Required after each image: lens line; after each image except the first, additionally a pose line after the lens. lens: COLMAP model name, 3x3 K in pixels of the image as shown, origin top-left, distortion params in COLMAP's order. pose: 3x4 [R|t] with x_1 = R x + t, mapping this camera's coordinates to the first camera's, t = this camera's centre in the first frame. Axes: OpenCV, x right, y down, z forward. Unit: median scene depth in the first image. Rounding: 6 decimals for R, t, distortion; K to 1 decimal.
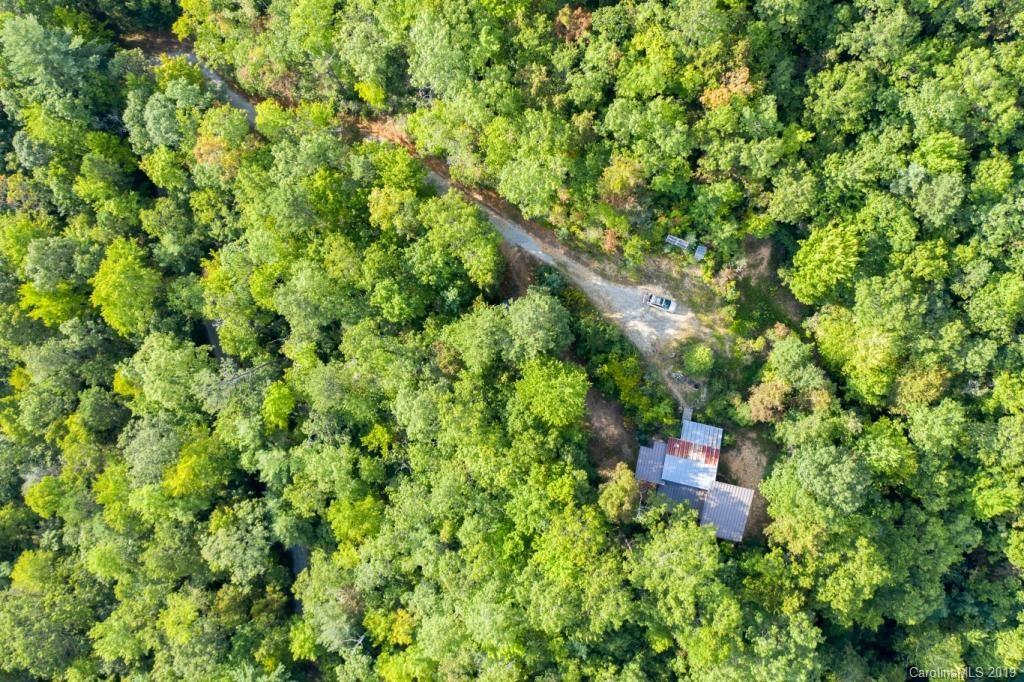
lens RADIAL K [[795.2, 0, 518.8], [0, 795.2, 340.1], [0, 0, 1]] dist [0.000455, -0.016571]
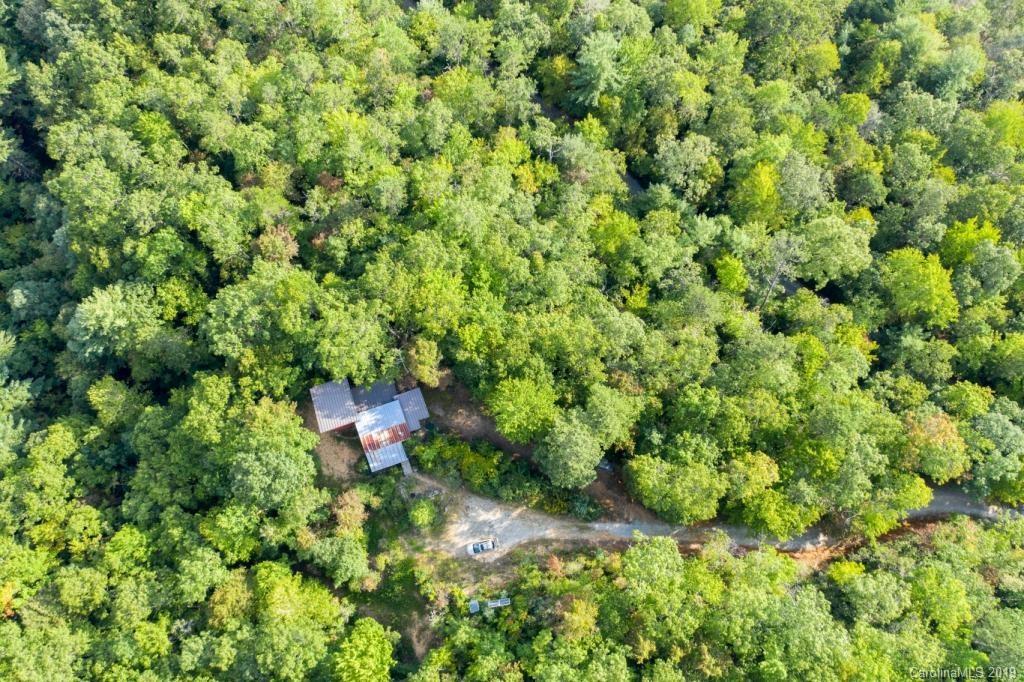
lens RADIAL K [[795.2, 0, 510.2], [0, 795.2, 342.3], [0, 0, 1]] dist [0.000455, -0.016571]
pose [[-0.844263, 0.532702, -0.058720, 0.070788], [-0.524704, -0.799297, 0.292933, -0.161679], [0.109111, 0.278124, 0.954328, -0.048270]]
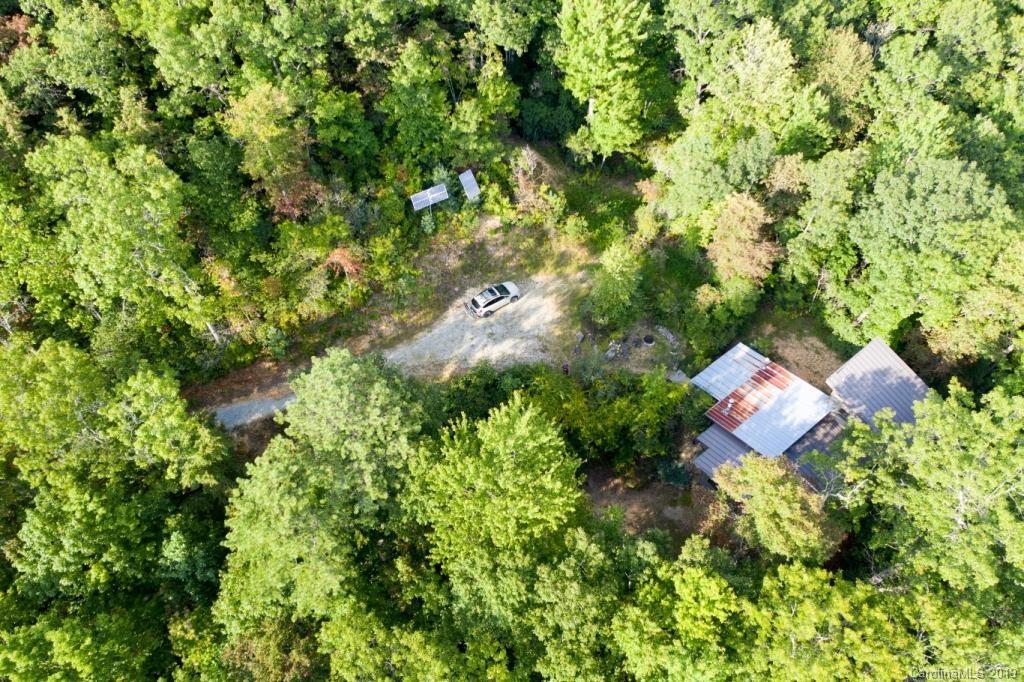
lens RADIAL K [[795.2, 0, 515.8], [0, 795.2, 351.4], [0, 0, 1]] dist [0.000455, -0.016571]
pose [[0.611446, -0.648627, 0.453229, -0.096506], [0.782248, 0.581810, -0.222679, 0.118552], [-0.119257, 0.490693, 0.863132, 0.549443]]
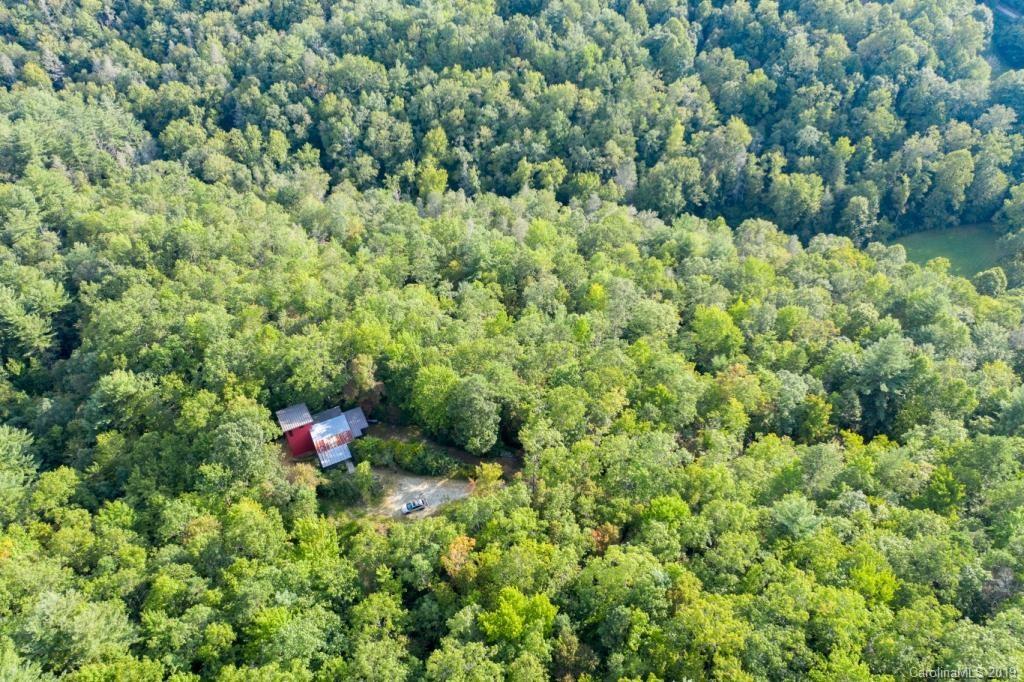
lens RADIAL K [[795.2, 0, 506.8], [0, 795.2, 336.4], [0, 0, 1]] dist [0.000455, -0.016571]
pose [[-0.772367, 0.457820, -0.440283, 0.512435], [-0.624592, -0.421413, 0.657492, -0.877655], [0.115472, 0.782823, 0.611437, 0.049704]]
